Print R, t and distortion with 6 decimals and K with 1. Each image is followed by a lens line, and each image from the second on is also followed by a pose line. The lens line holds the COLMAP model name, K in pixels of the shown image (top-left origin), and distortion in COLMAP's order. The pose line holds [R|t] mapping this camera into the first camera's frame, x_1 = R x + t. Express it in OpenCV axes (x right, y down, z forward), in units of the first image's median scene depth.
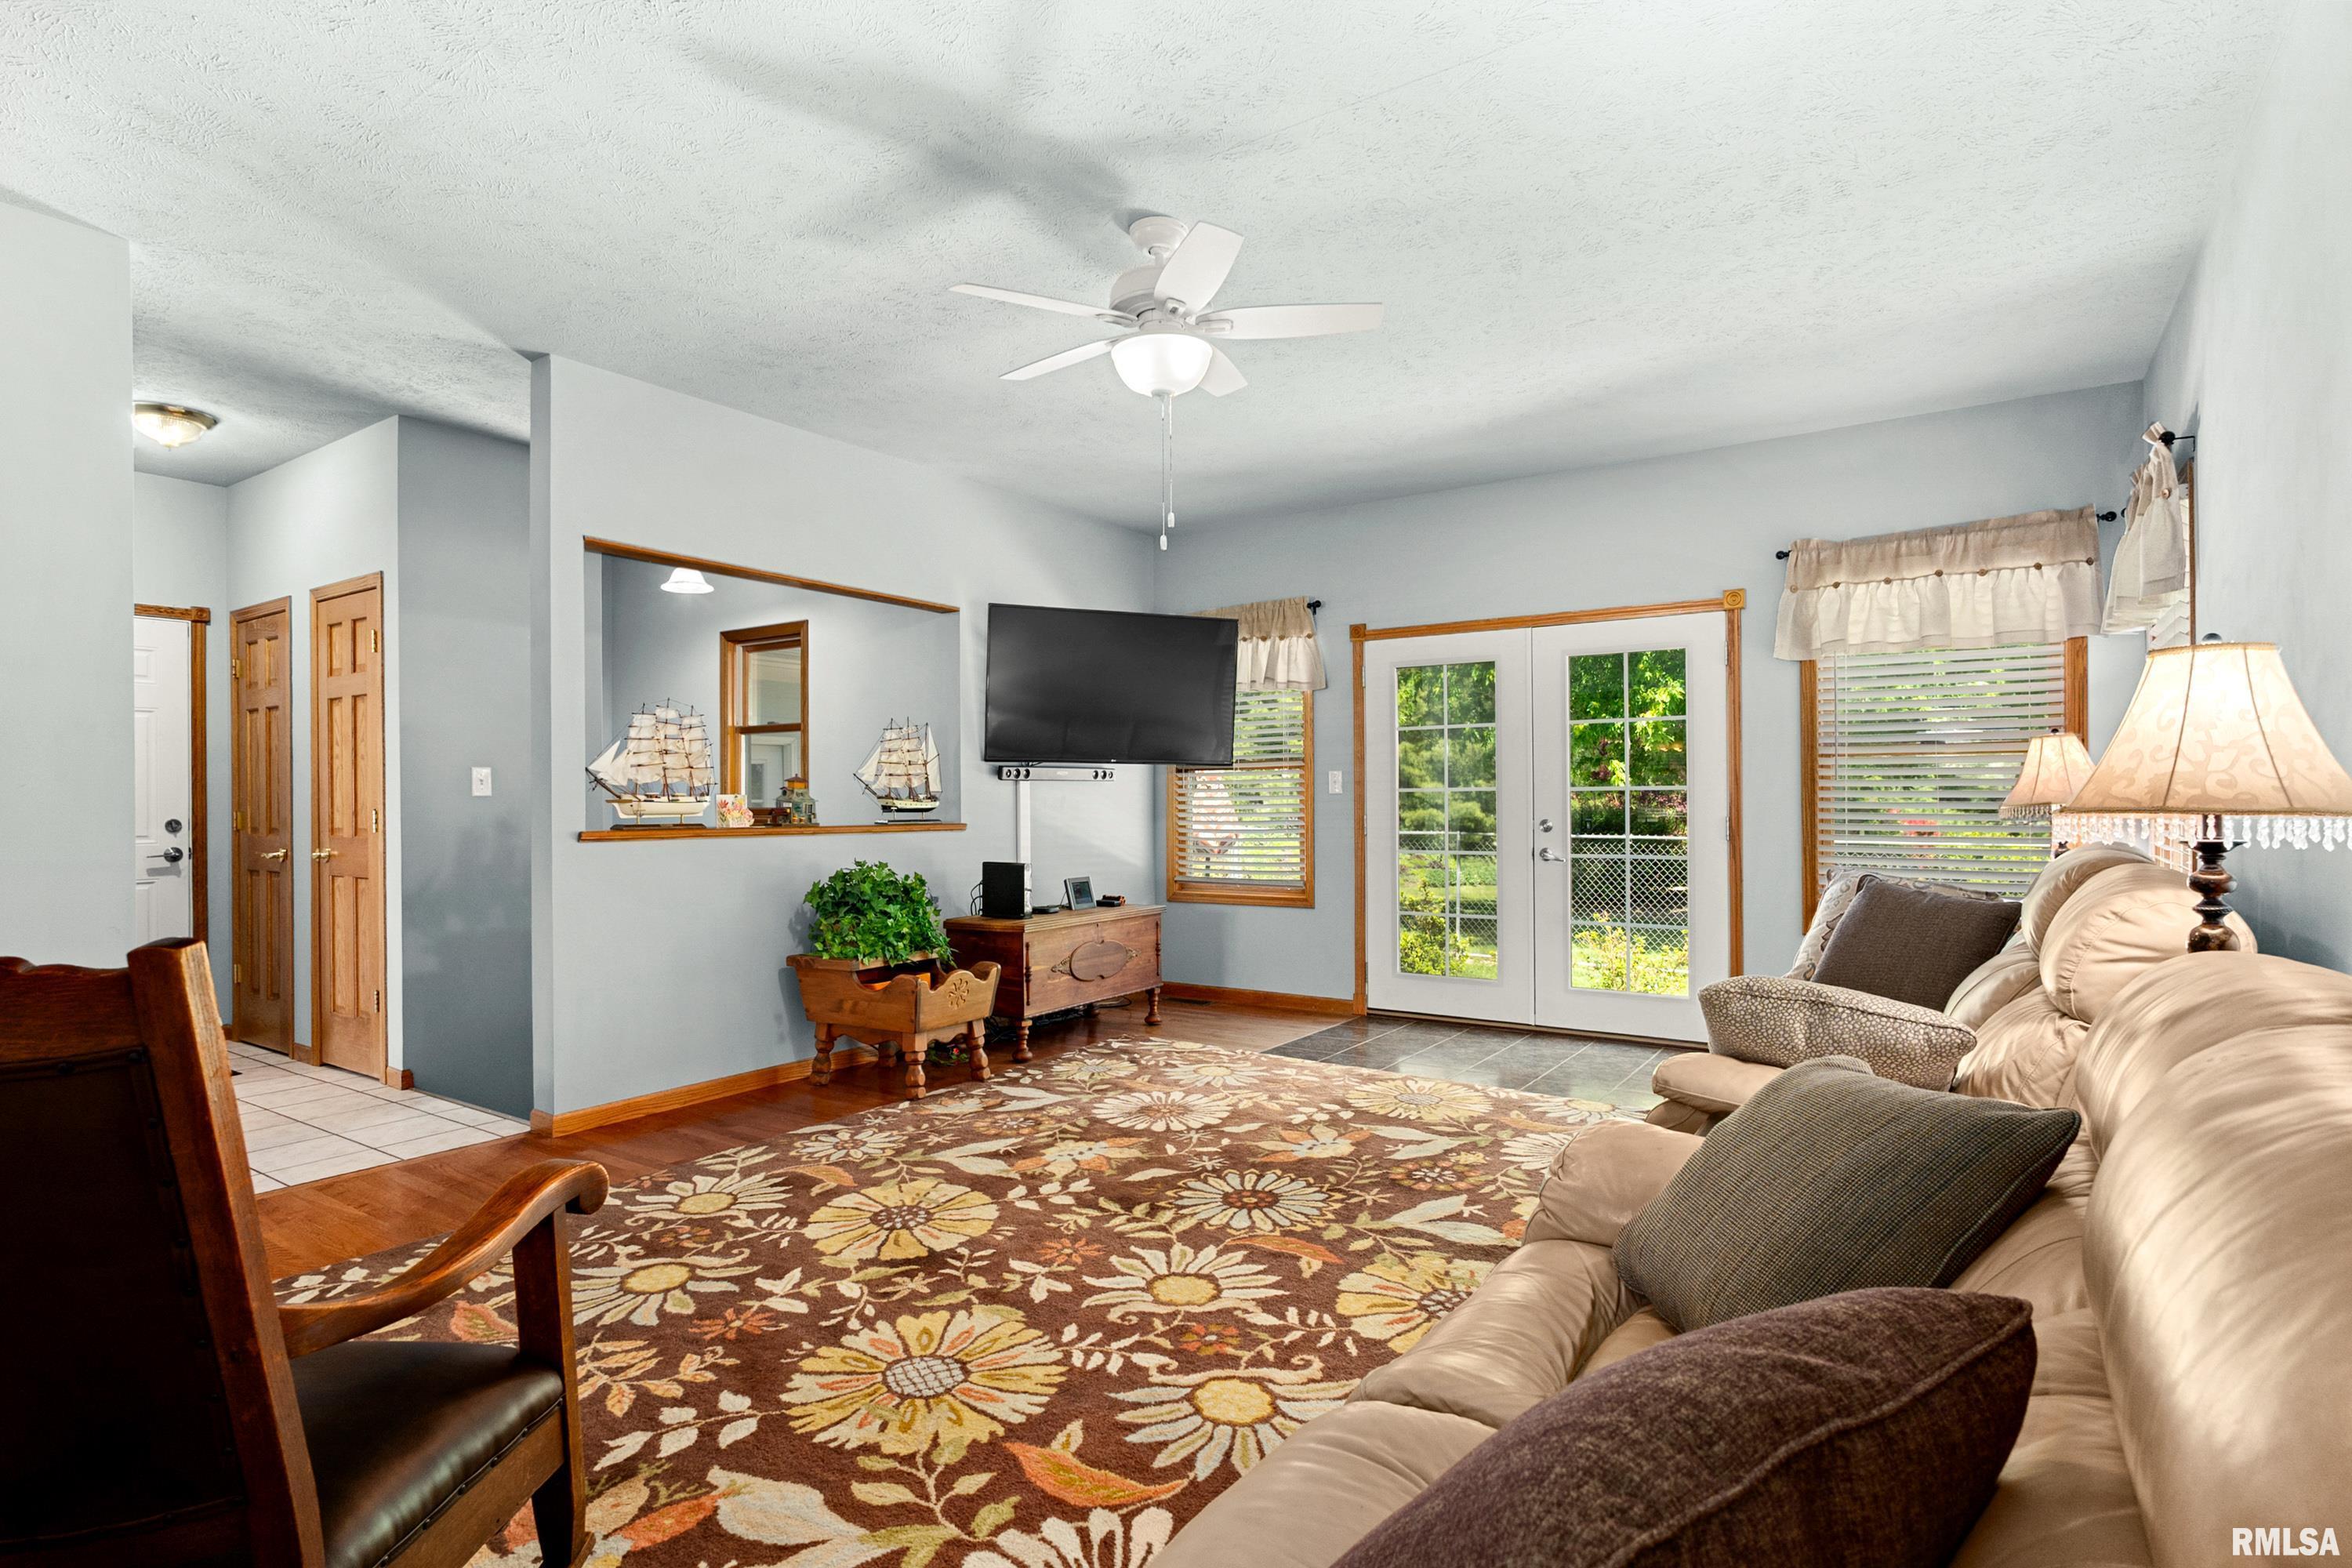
lens RADIAL K [[1174.0, 0, 1179.0], [0, 1174.0, 809.2], [0, 0, 1]] dist [-0.004020, 0.002471]
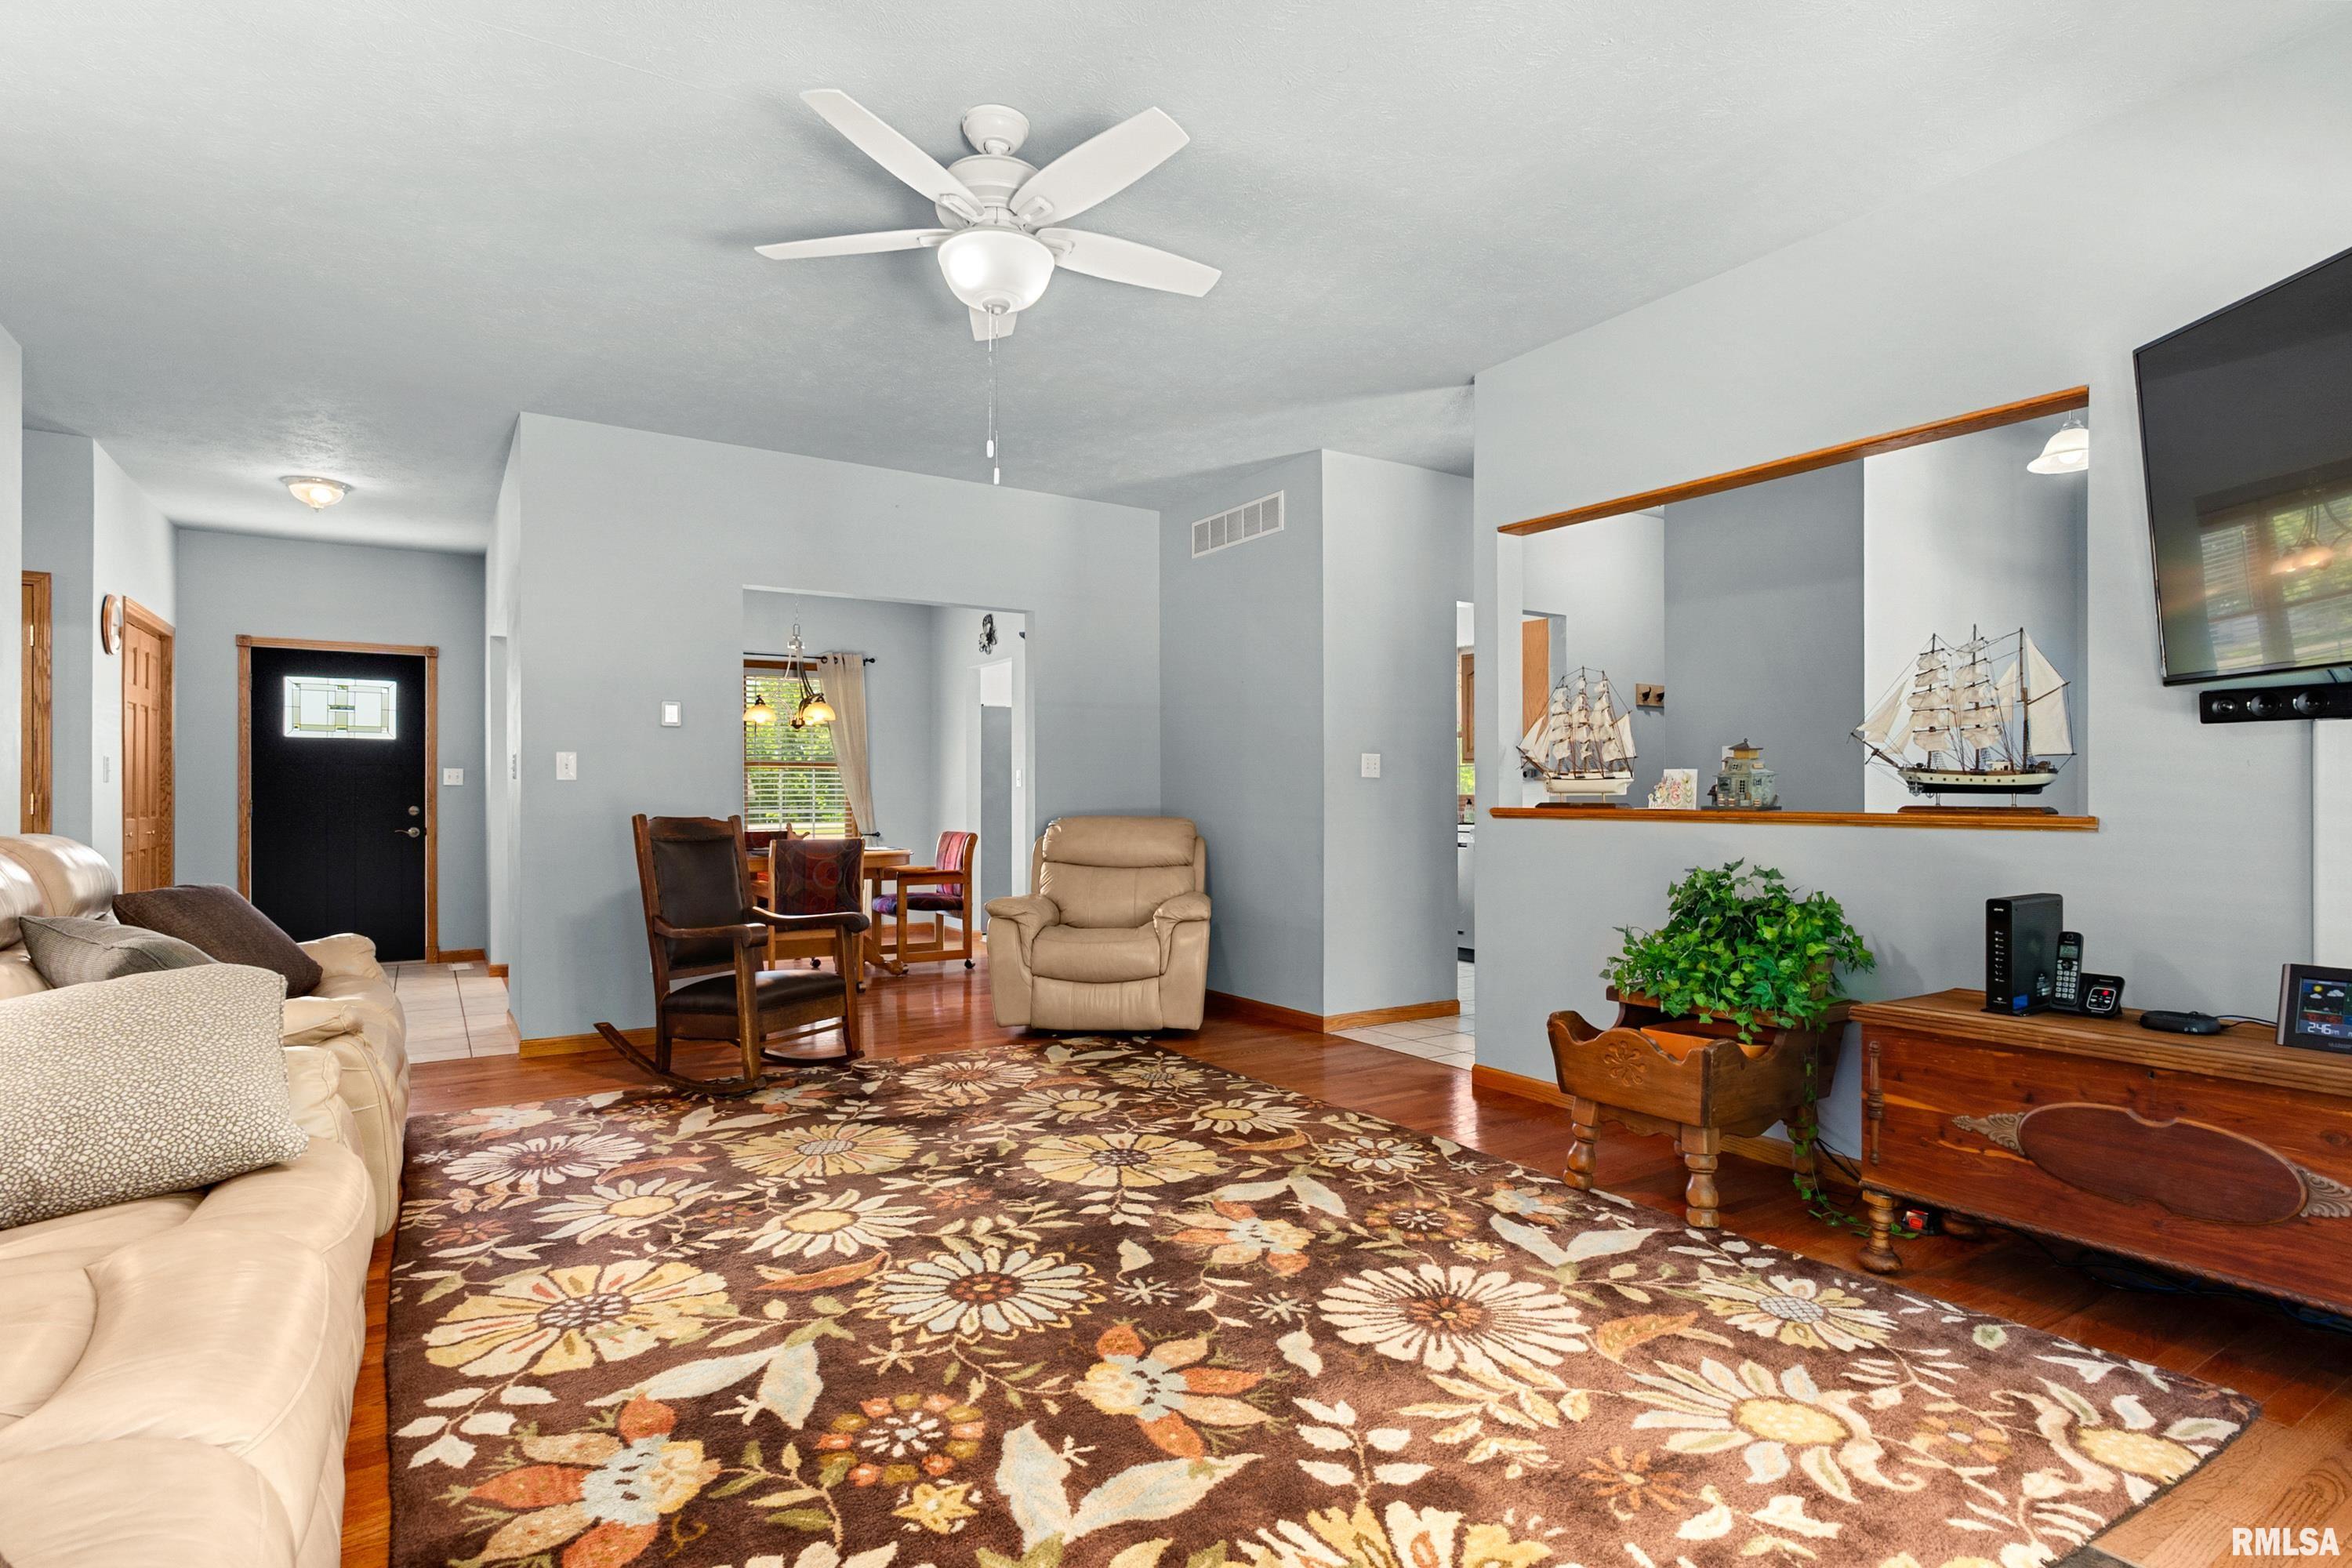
lens RADIAL K [[1174.0, 0, 1179.0], [0, 1174.0, 809.2], [0, 0, 1]] dist [-0.004020, 0.002471]
pose [[-0.385849, 0.012535, -0.922477, 0.610836], [-0.005432, 0.999859, 0.015859, 0.004802], [0.922546, 0.011130, -0.385726, 1.201533]]
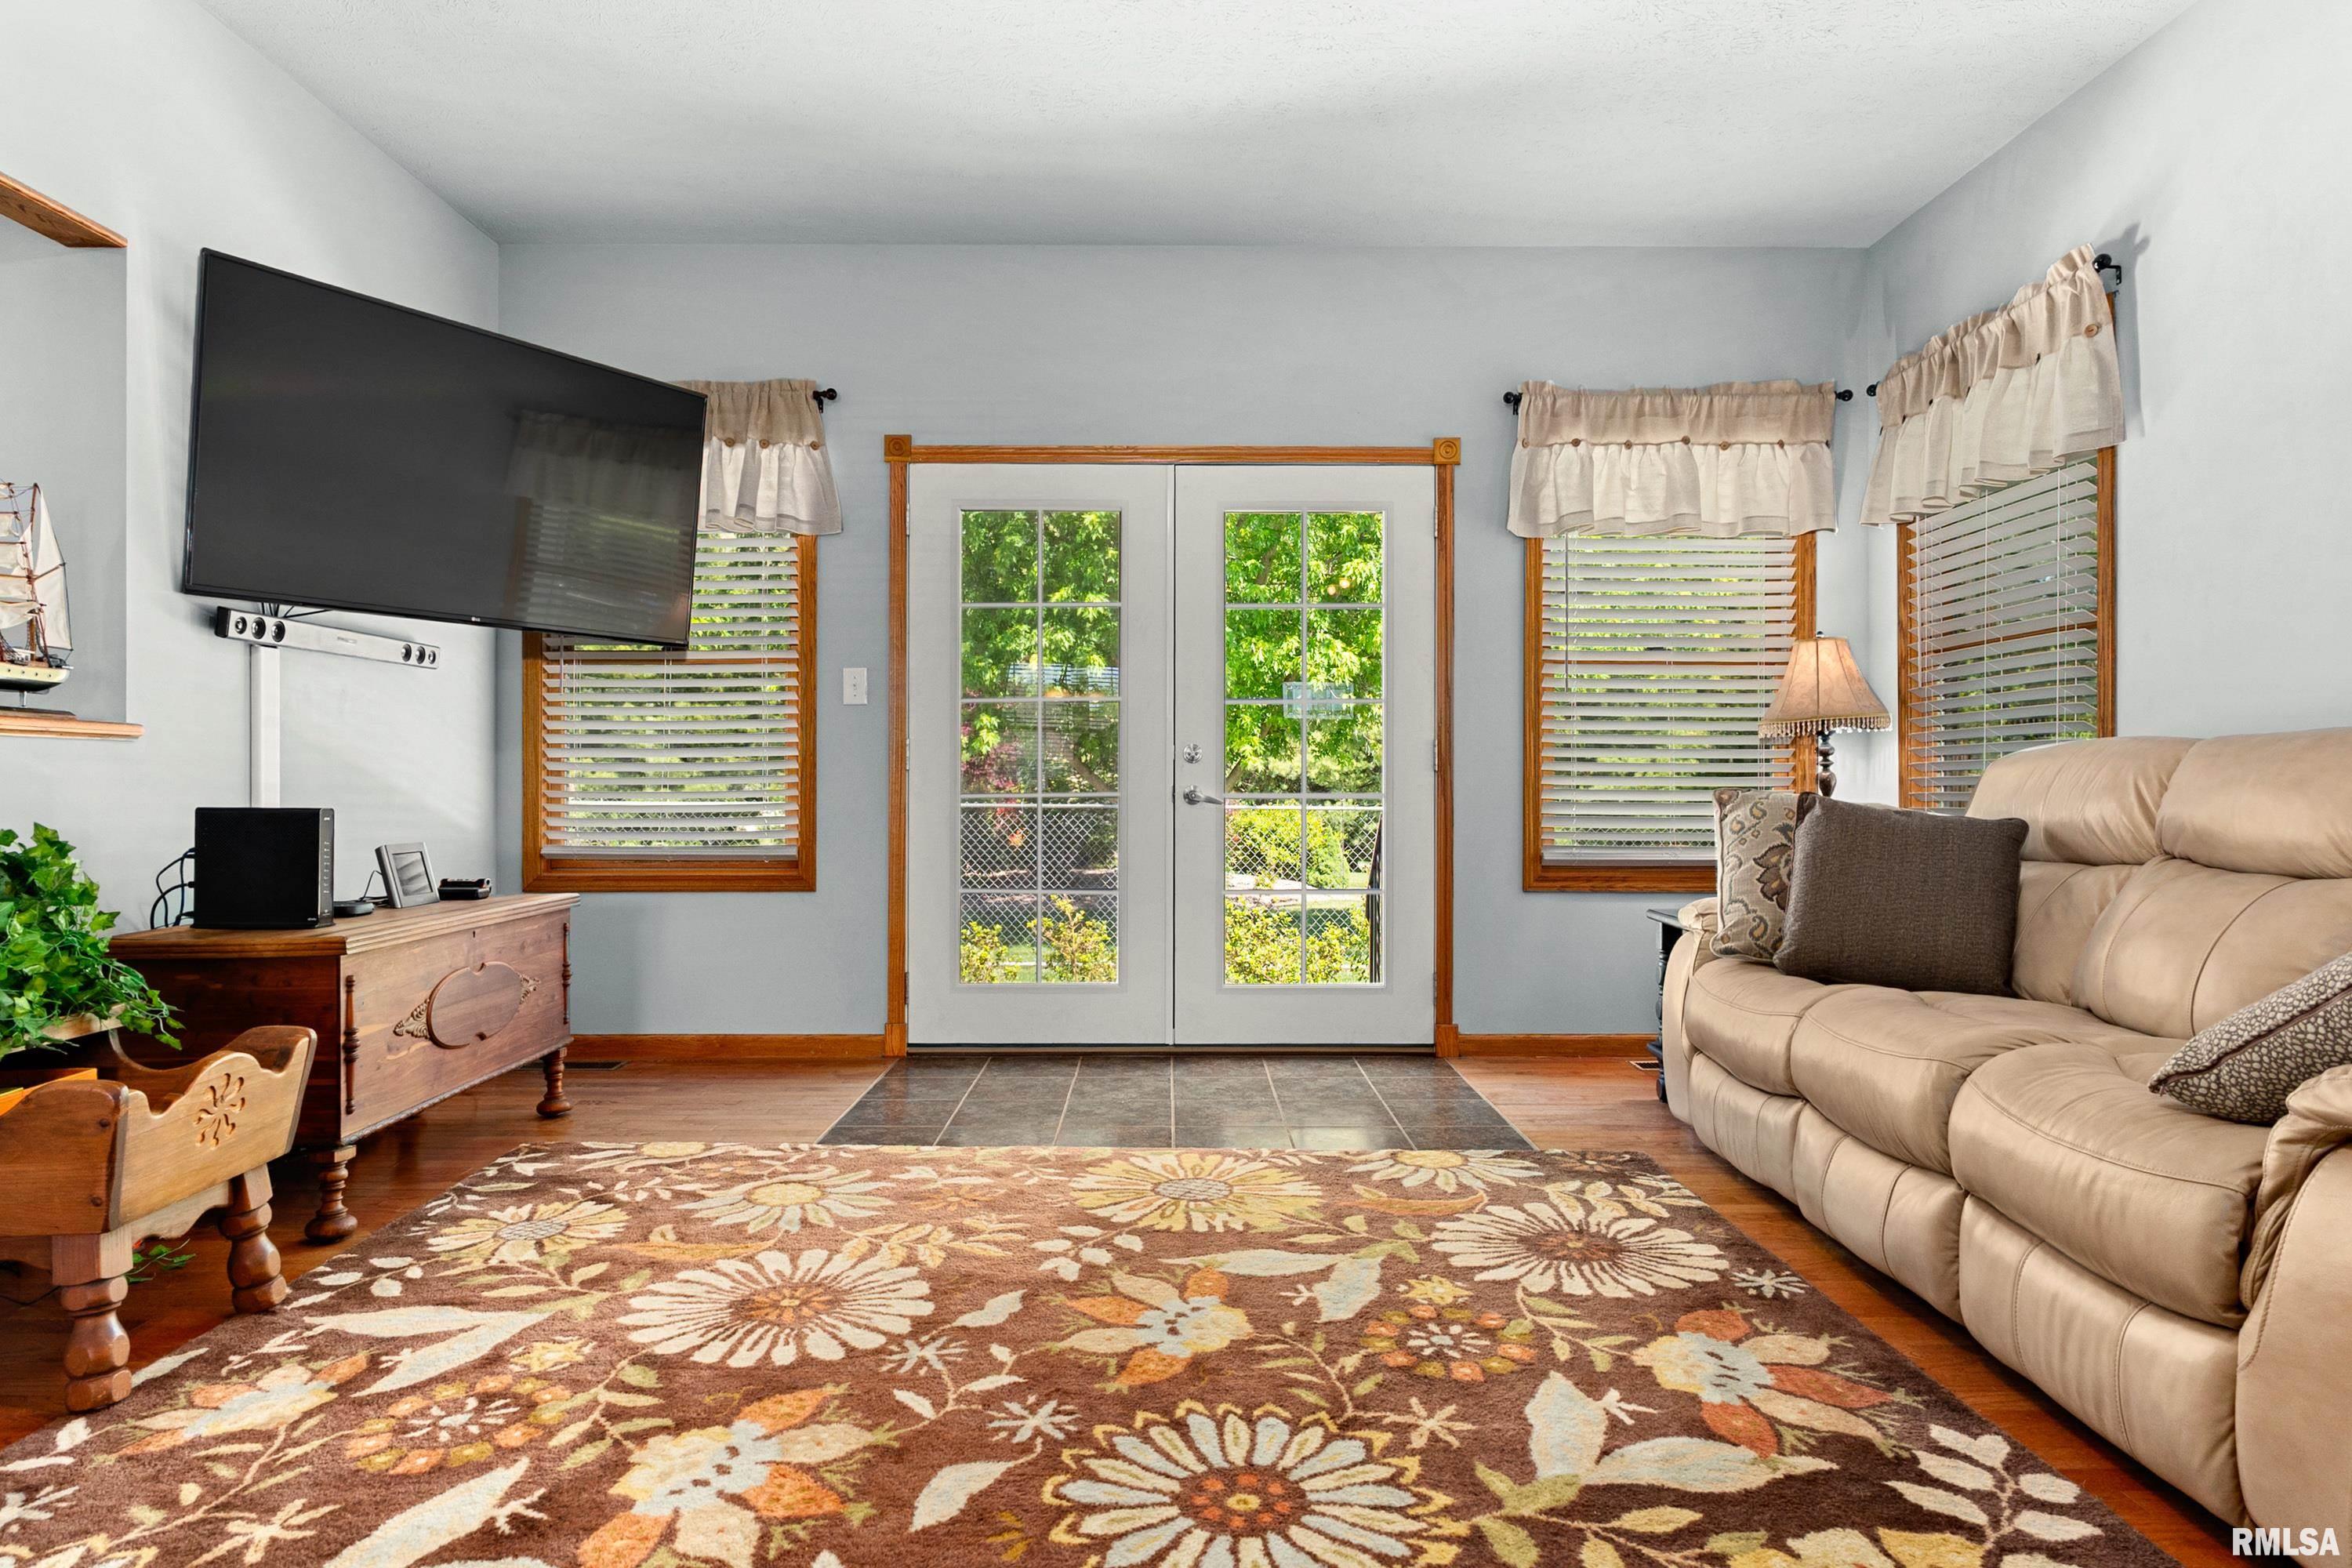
lens RADIAL K [[1352.9, 0, 1176.0], [0, 1352.9, 784.0], [0, 0, 1]] dist [-0.002539, 0.001721]
pose [[0.823252, 0.006024, 0.567645, -0.213956], [-0.000979, 0.999957, -0.009193, 0.056801], [-0.567676, 0.007013, 0.823222, 0.503949]]
